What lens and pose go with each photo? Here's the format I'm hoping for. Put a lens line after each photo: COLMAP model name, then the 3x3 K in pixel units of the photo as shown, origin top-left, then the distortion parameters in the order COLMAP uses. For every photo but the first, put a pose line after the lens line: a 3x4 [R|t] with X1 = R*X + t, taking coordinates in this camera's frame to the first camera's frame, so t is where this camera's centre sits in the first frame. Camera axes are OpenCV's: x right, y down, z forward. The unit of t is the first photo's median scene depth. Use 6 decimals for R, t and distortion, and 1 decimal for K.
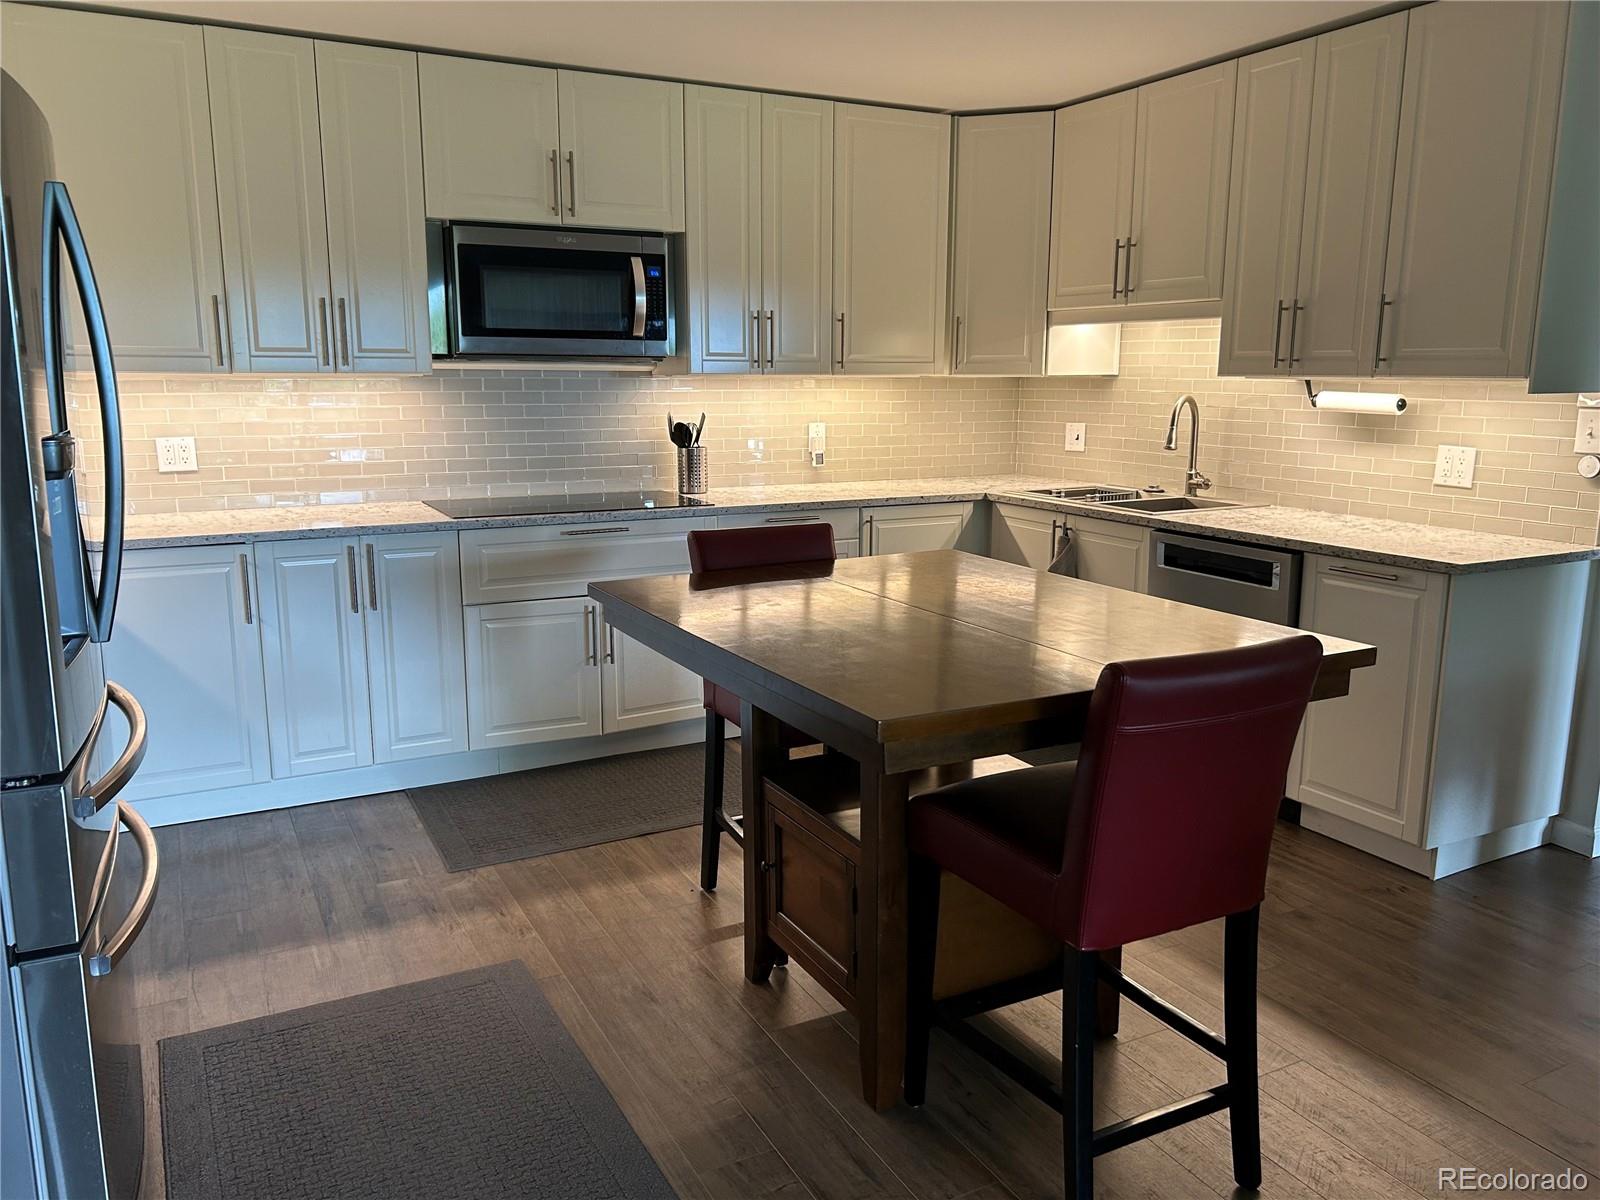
lens RADIAL K [[1199.5, 0, 810.8], [0, 1199.5, 591.4], [0, 0, 1]] dist [0.098326, -0.184049]
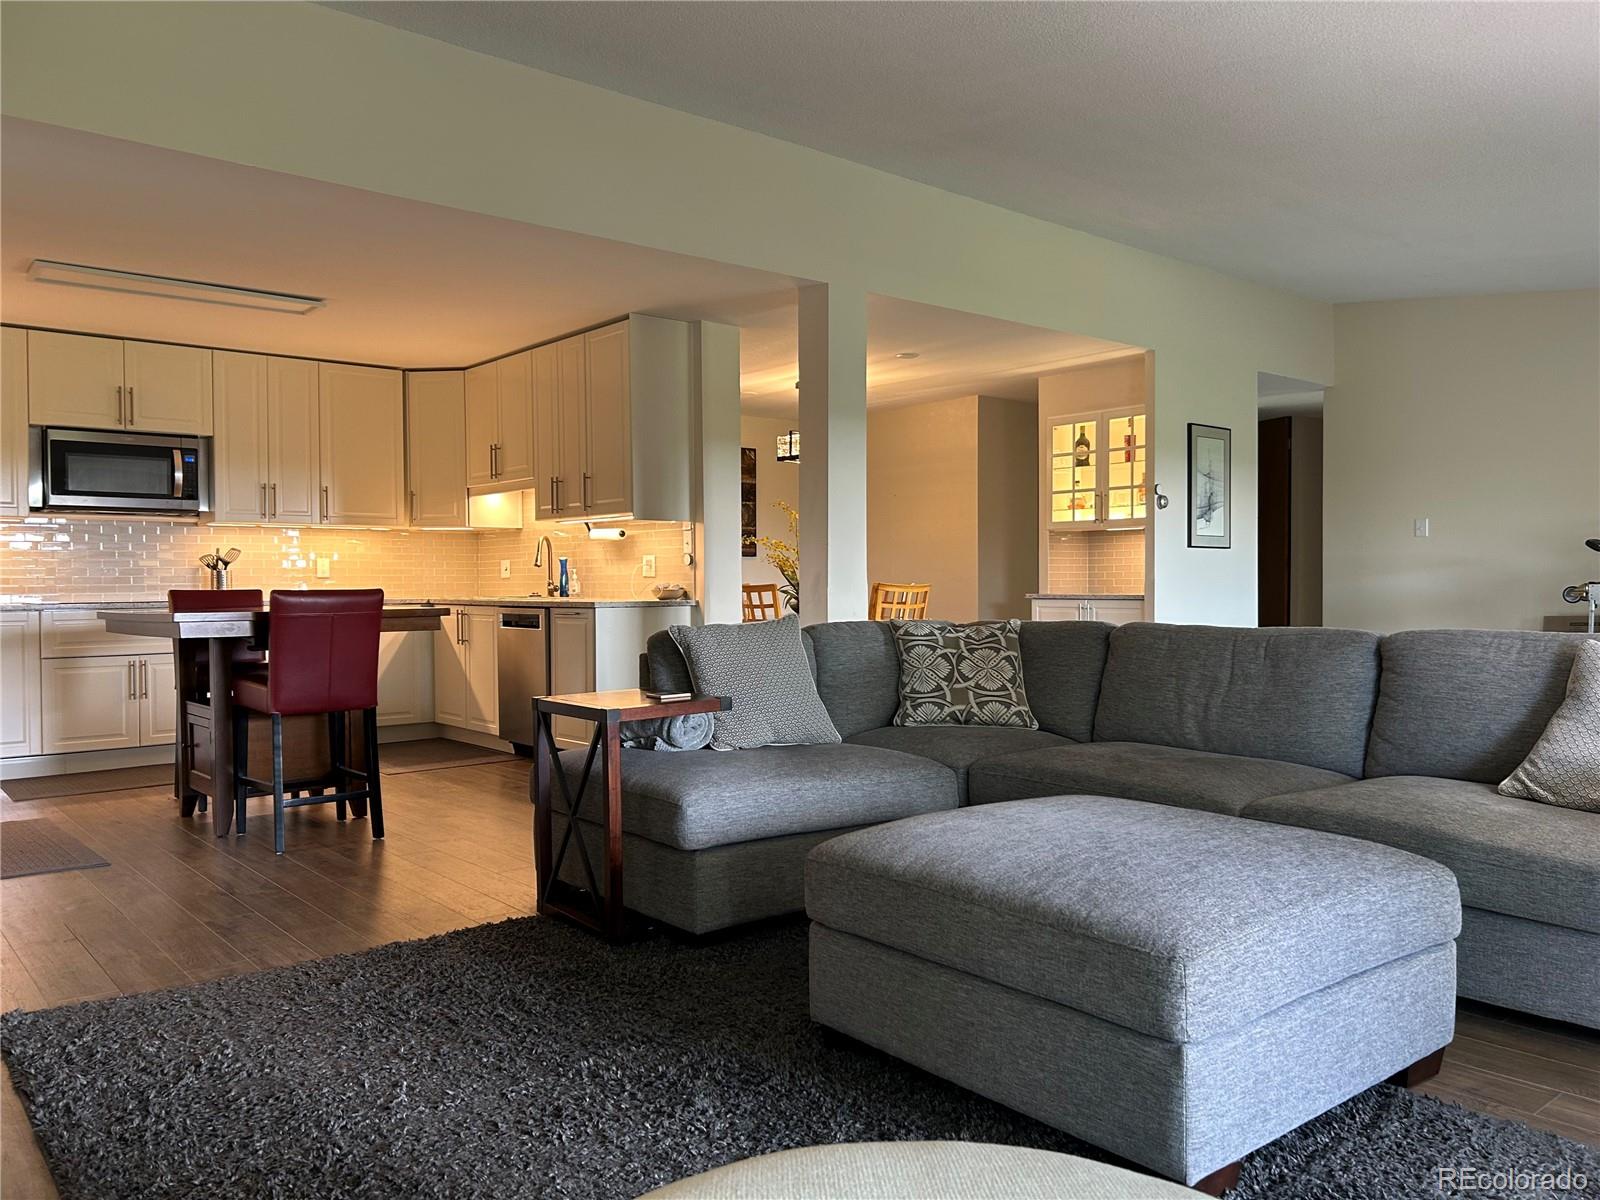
lens RADIAL K [[1200.9, 0, 807.2], [0, 1200.9, 605.1], [0, 0, 1]] dist [0.074163, -0.121229]
pose [[0.976353, -0.013199, 0.215780, 0.326795], [0.048103, 0.986375, -0.157321, 0.225140], [-0.210764, 0.163980, 0.963685, -0.708985]]
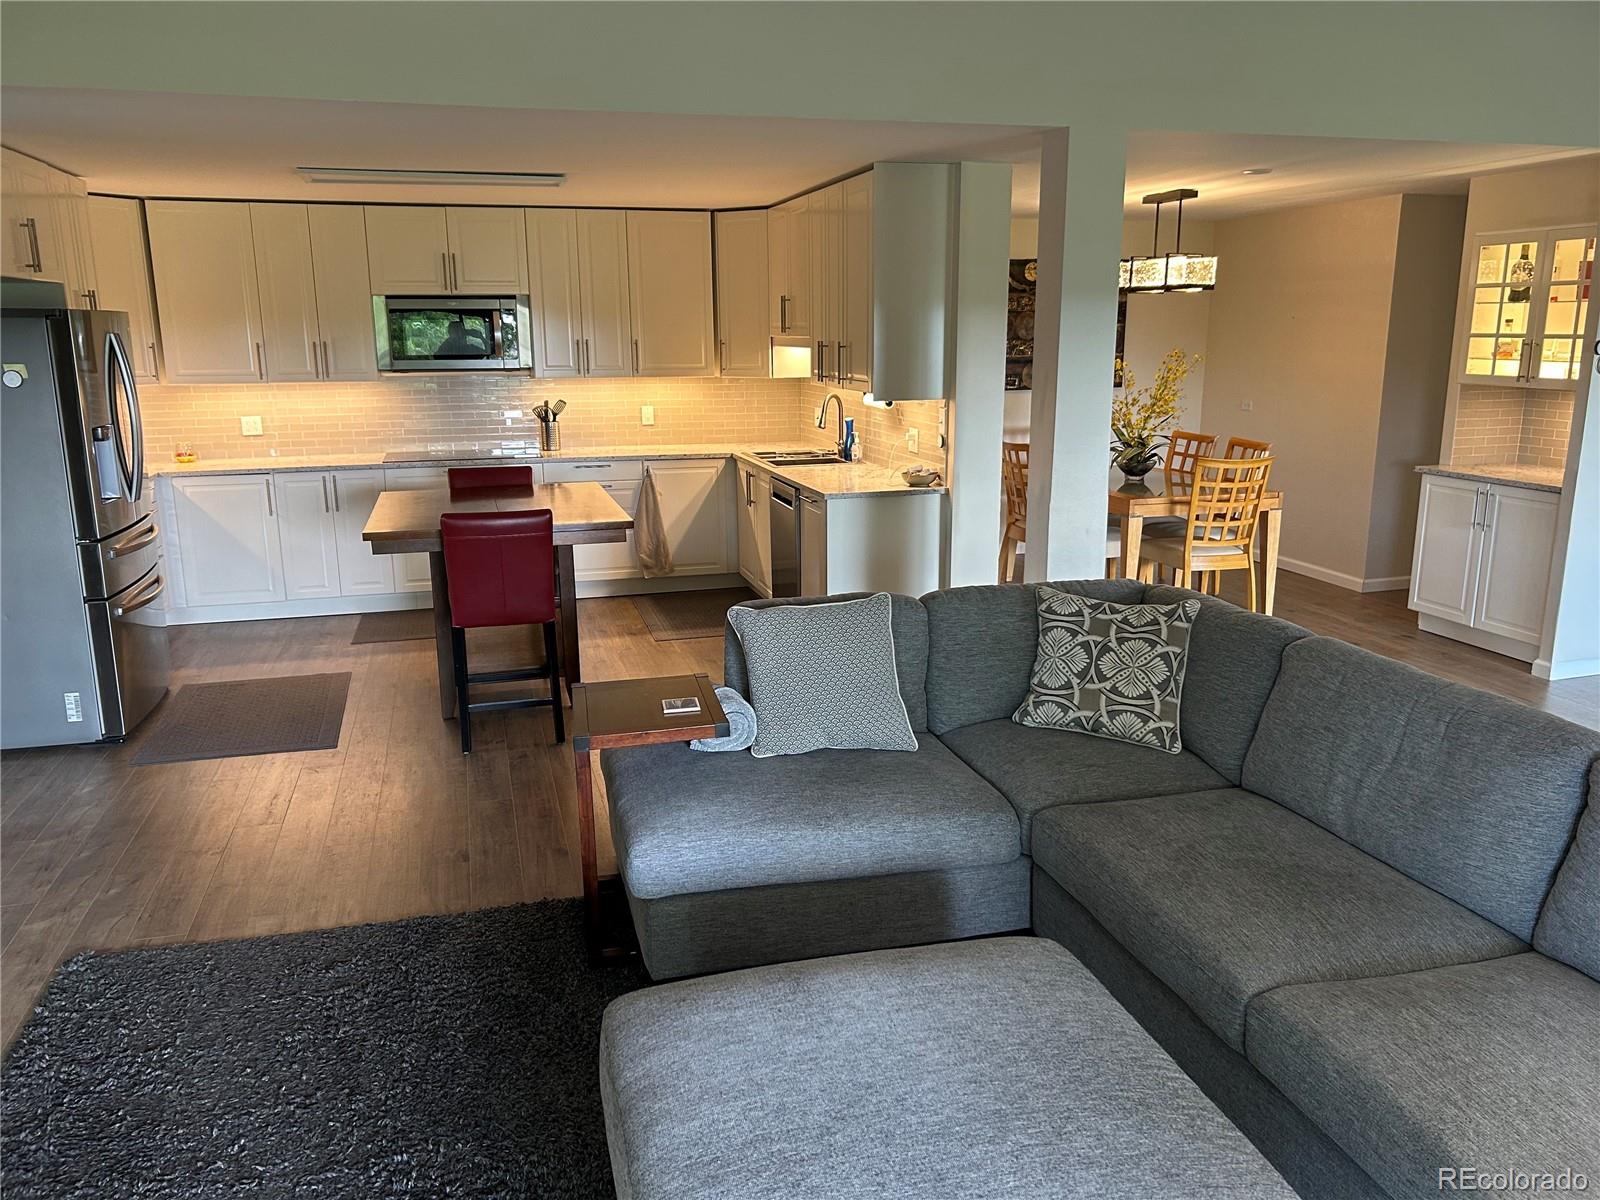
lens RADIAL K [[1214.7, 0, 812.5], [0, 1214.7, 602.7], [0, 0, 1]] dist [0.037583, -0.028415]
pose [[0.978446, 0.036780, -0.203199, 0.658304], [-0.027686, 0.998491, 0.047417, 0.040968], [0.204637, -0.040769, 0.977989, -0.613024]]
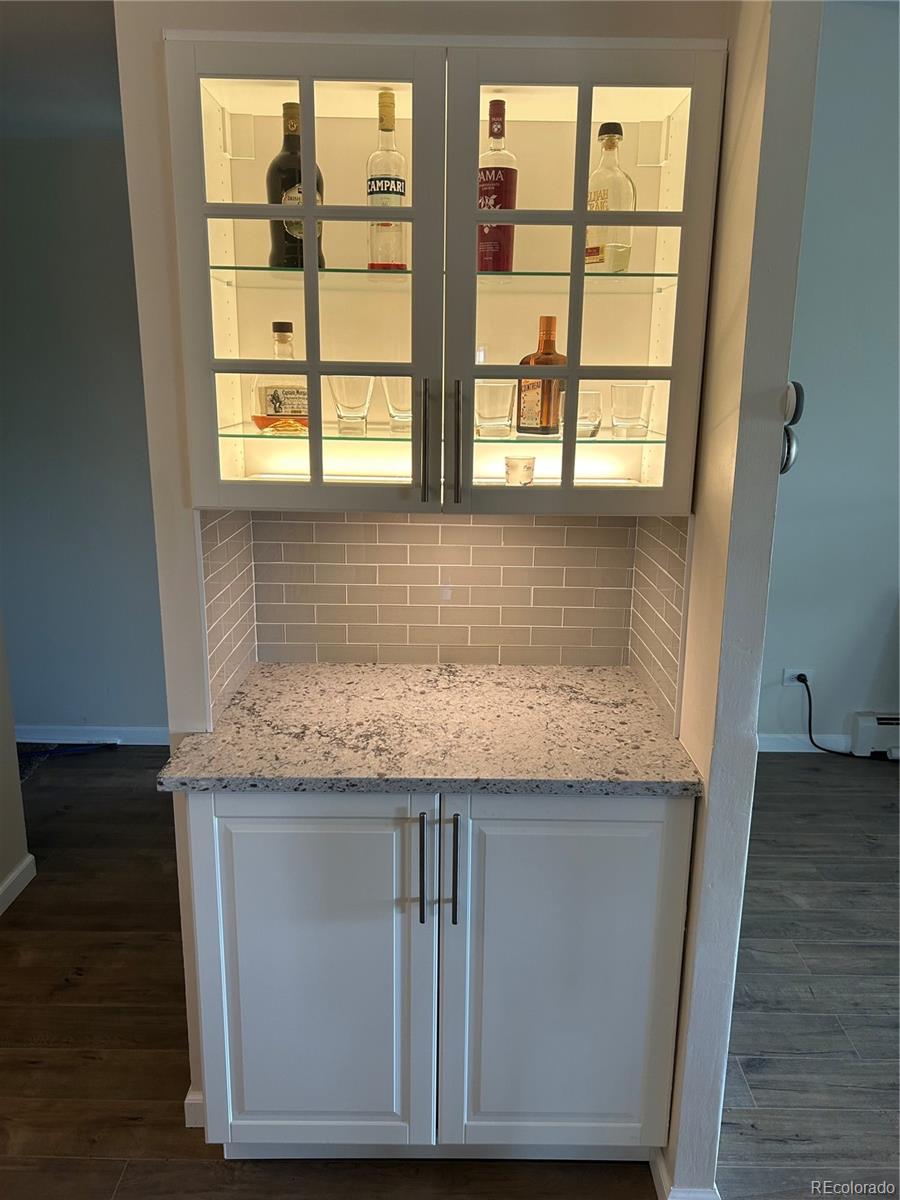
lens RADIAL K [[911.0, 0, 449.3], [0, 911.0, 605.8], [0, 0, 1]] dist [0.037583, -0.028415]
pose [[0.474941, -0.213471, 0.853734, 0.837504], [0.148732, 0.975648, 0.161214, -0.188902], [-0.867358, 0.050410, 0.495125, 0.778326]]
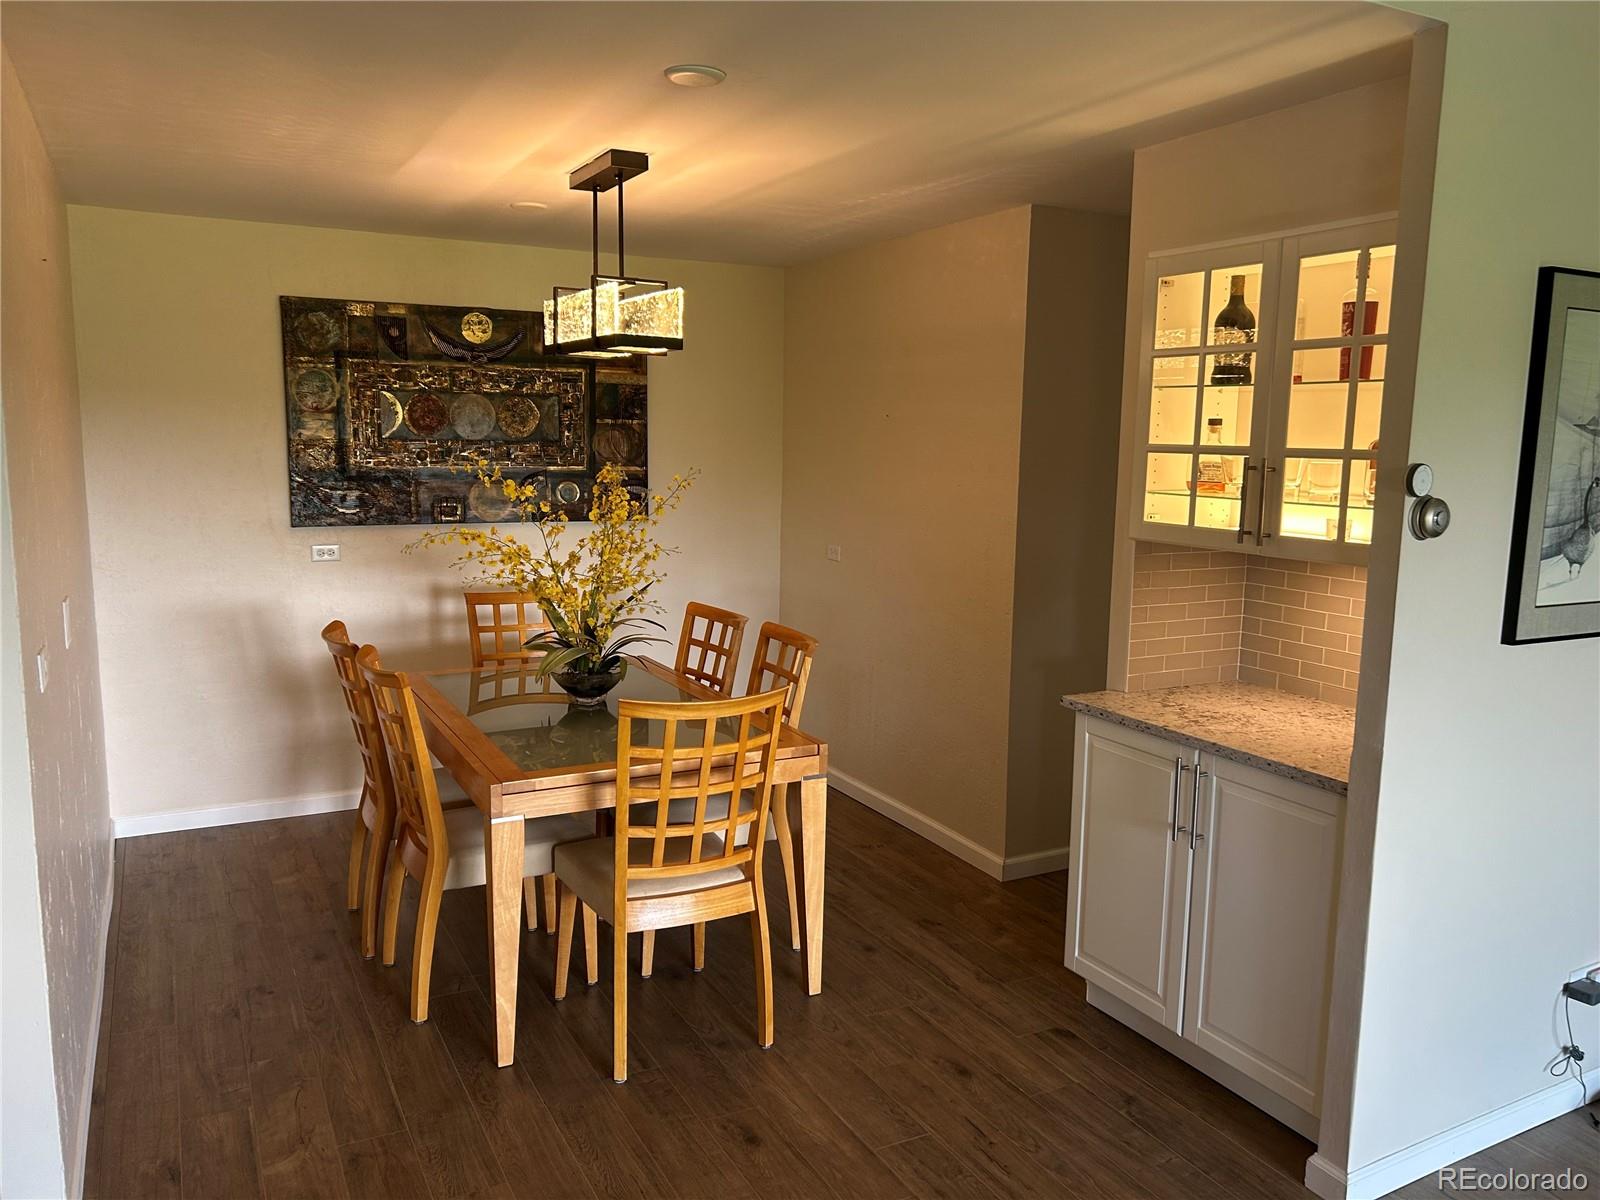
lens RADIAL K [[1200.9, 0, 807.2], [0, 1200.9, 605.1], [0, 0, 1]] dist [0.074163, -0.121229]
pose [[0.999906, 0.012518, -0.005660, 0.920535], [-0.012726, 0.999184, -0.038340, -0.106355], [0.005176, 0.038409, 0.999249, 0.275506]]
